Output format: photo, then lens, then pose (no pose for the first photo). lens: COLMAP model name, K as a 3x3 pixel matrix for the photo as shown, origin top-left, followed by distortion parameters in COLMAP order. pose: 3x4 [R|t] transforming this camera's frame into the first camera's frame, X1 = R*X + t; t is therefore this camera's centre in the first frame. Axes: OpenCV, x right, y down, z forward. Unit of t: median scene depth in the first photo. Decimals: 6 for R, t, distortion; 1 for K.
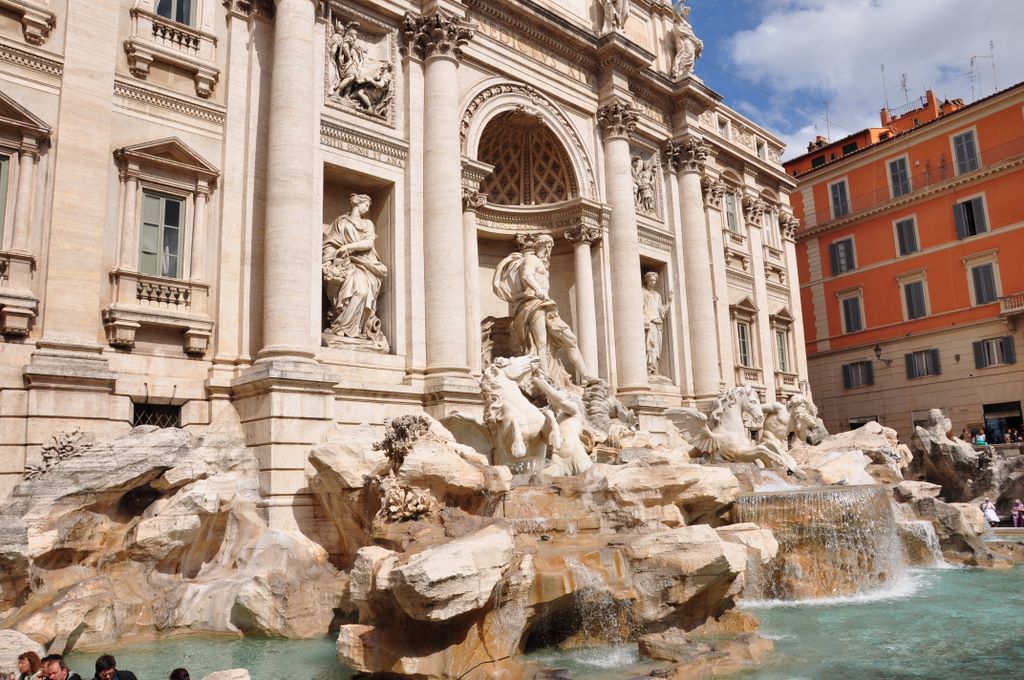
lens RADIAL K [[804.6, 0, 517.6], [0, 804.6, 349.6], [0, 0, 1]] dist [-0.160449, 0.127712]
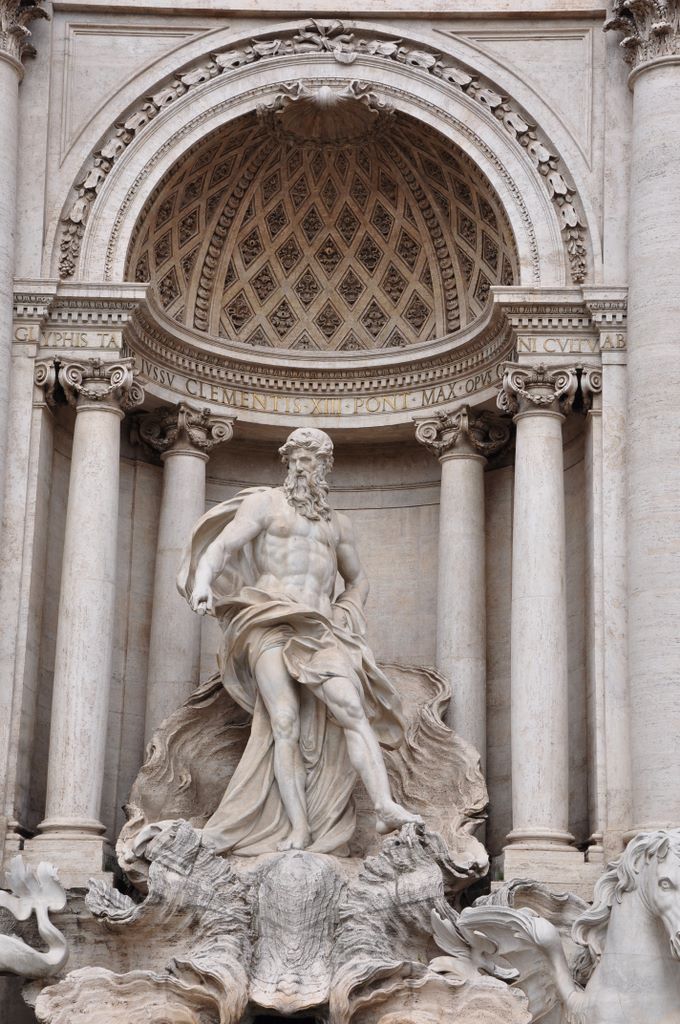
lens RADIAL K [[2146.1, 0, 333.4], [0, 2146.1, 516.0], [0, 0, 1]] dist [0.472114, 0.000000]
pose [[0.683346, -0.140424, -0.716464, 0.853137], [0.072065, 0.989510, -0.125205, 0.026053], [0.726530, 0.033926, 0.686297, 0.372666]]
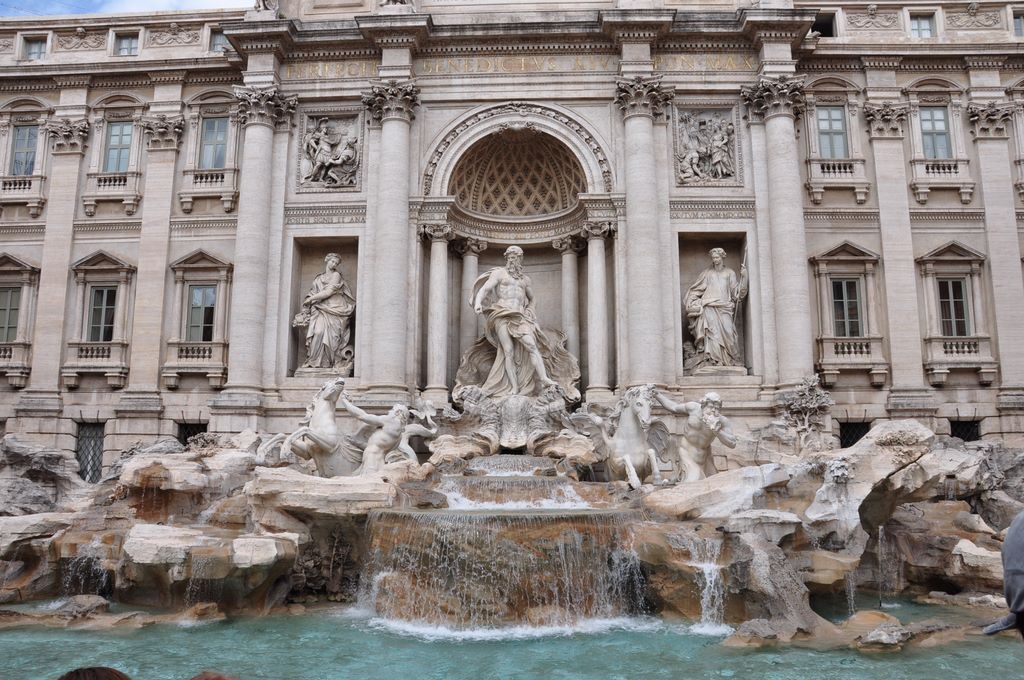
lens RADIAL K [[804.6, 0, 514.0], [0, 804.6, 345.5], [0, 0, 1]] dist [-0.160449, 0.127712]
pose [[0.669488, -0.080705, -0.738426, 0.901794], [0.099025, 0.994904, -0.018956, 0.005653], [0.736193, -0.060432, 0.674068, 0.331724]]
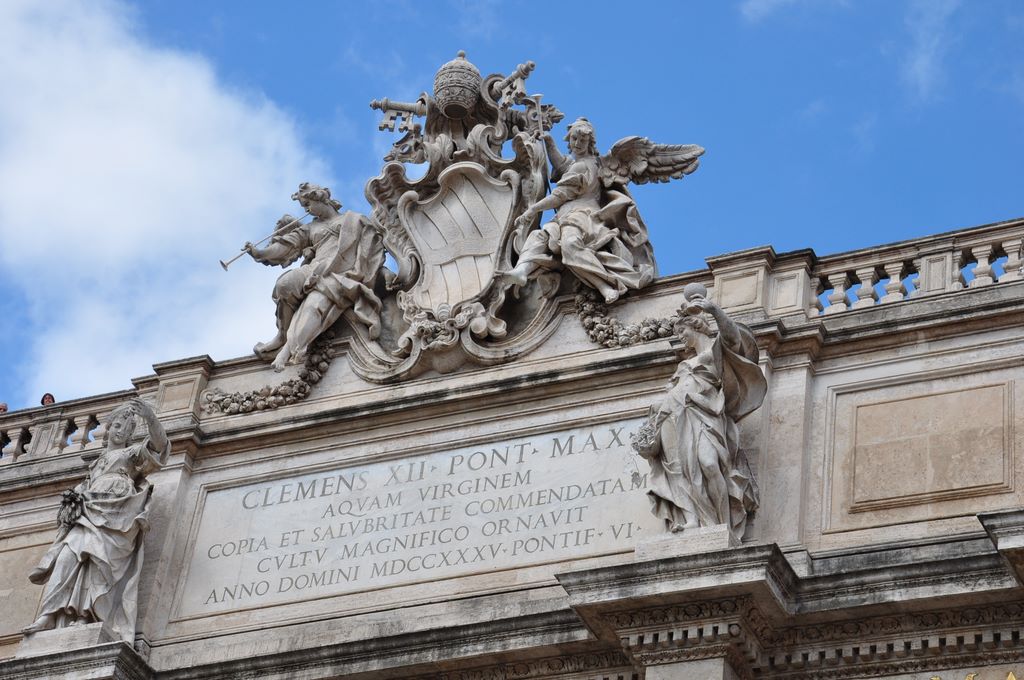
lens RADIAL K [[2558.8, 0, 507.5], [0, 2558.8, 346.8], [0, 0, 1]] dist [0.632156, 0.000000]
pose [[0.339037, -0.508189, -0.791705, 1.244133], [0.033613, 0.847554, -0.529644, 0.086643], [0.940172, 0.152957, 0.304434, 0.814675]]
